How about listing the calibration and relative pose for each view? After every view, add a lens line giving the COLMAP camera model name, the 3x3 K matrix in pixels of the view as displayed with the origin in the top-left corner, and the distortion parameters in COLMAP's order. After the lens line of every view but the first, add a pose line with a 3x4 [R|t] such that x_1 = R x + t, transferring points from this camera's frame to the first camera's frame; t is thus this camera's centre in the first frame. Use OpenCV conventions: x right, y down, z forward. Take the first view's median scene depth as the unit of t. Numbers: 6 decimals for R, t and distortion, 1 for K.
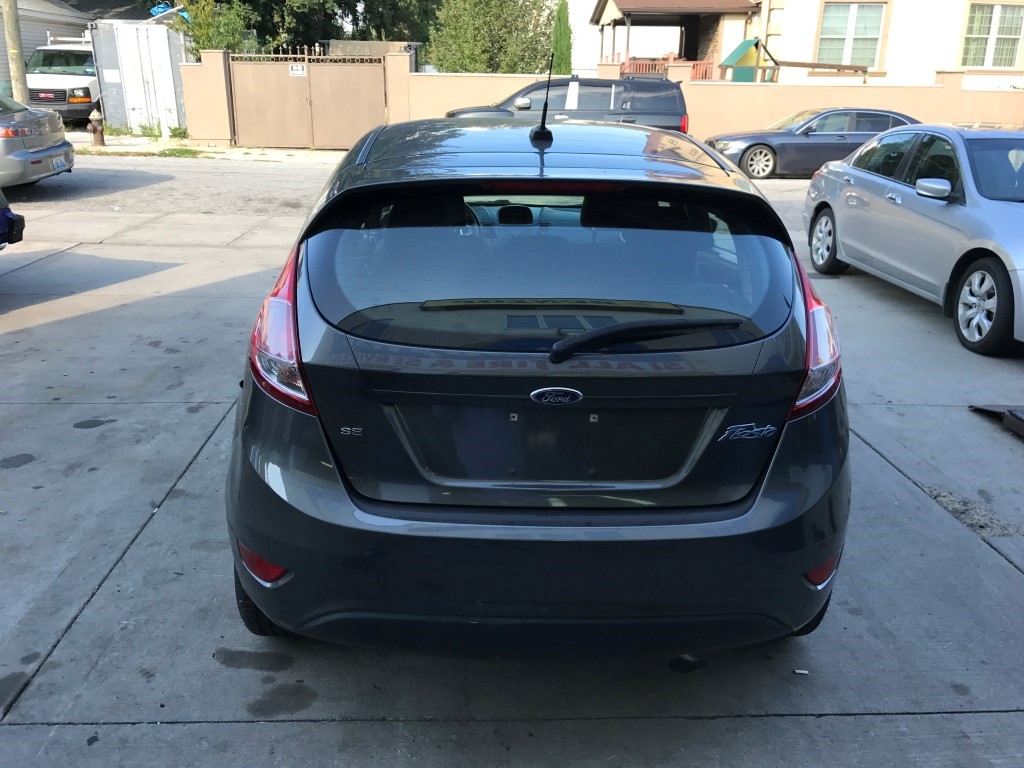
lens RADIAL K [[829.1, 0, 493.1], [0, 829.1, 378.8], [0, 0, 1]] dist [0.033641, -0.043432]
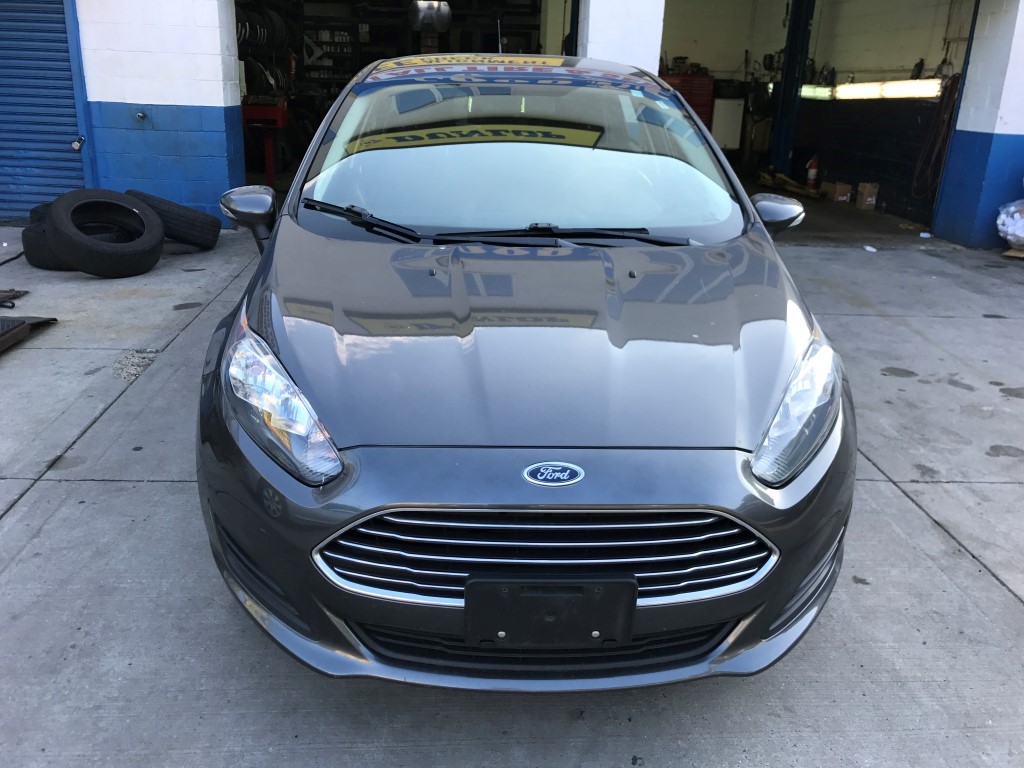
lens RADIAL K [[844.7, 0, 503.6], [0, 844.7, 379.7], [0, 0, 1]] dist [0.003107, 0.002867]
pose [[-0.998796, -0.028029, -0.040251, 0.011678], [-0.047111, 0.776567, 0.628271, -0.102535], [0.013648, 0.629411, -0.776953, 0.322067]]
